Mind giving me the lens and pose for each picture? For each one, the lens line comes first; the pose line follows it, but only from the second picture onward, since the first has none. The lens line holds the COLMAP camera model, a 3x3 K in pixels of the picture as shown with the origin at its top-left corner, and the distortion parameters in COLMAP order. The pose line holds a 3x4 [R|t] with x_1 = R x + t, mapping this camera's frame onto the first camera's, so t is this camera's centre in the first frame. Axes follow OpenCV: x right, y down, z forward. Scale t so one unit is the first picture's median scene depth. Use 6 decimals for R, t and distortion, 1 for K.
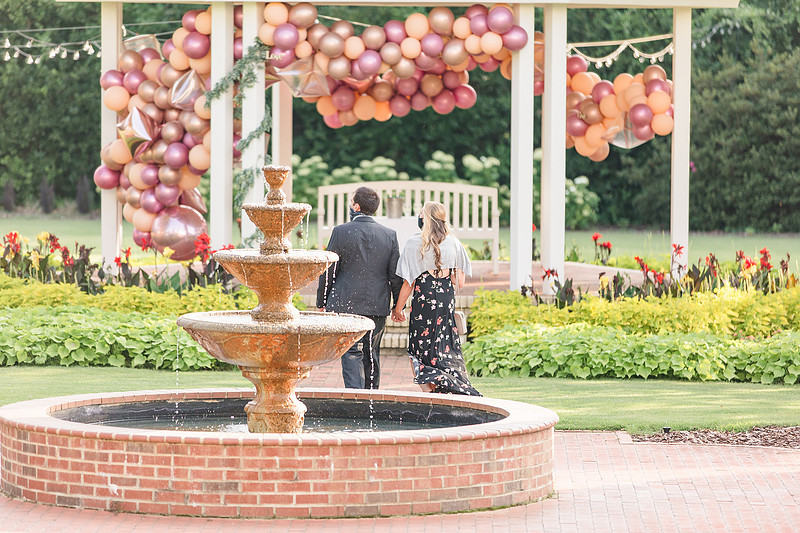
lens RADIAL K [[4476.9, 0, 400.0], [0, 4476.9, 266.5], [0, 0, 1]] dist [0.349213, -7.499782]
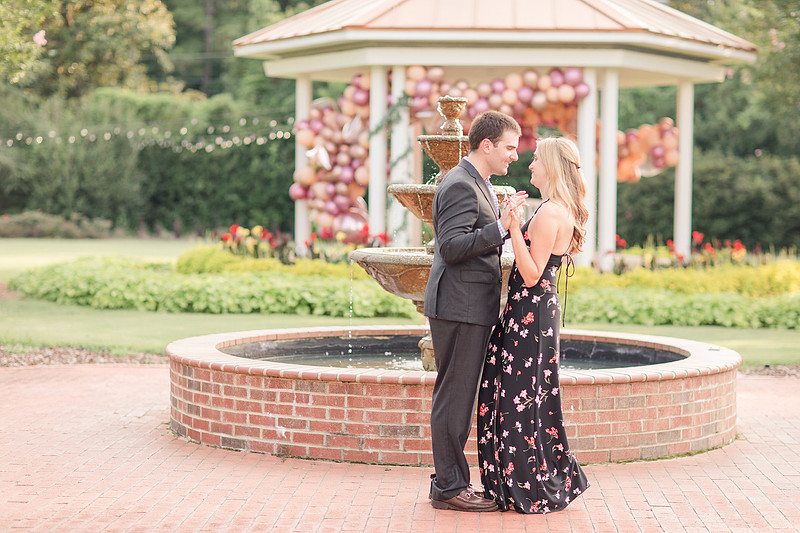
lens RADIAL K [[1928.4, 0, 439.0], [0, 1928.4, 245.5], [0, 0, 1]] dist [0.068253, -0.130411]
pose [[0.999988, 0.004968, -0.000431, -0.019890], [-0.004976, 0.999751, -0.021766, 0.012615], [0.000322, 0.021768, 0.999763, 0.379340]]
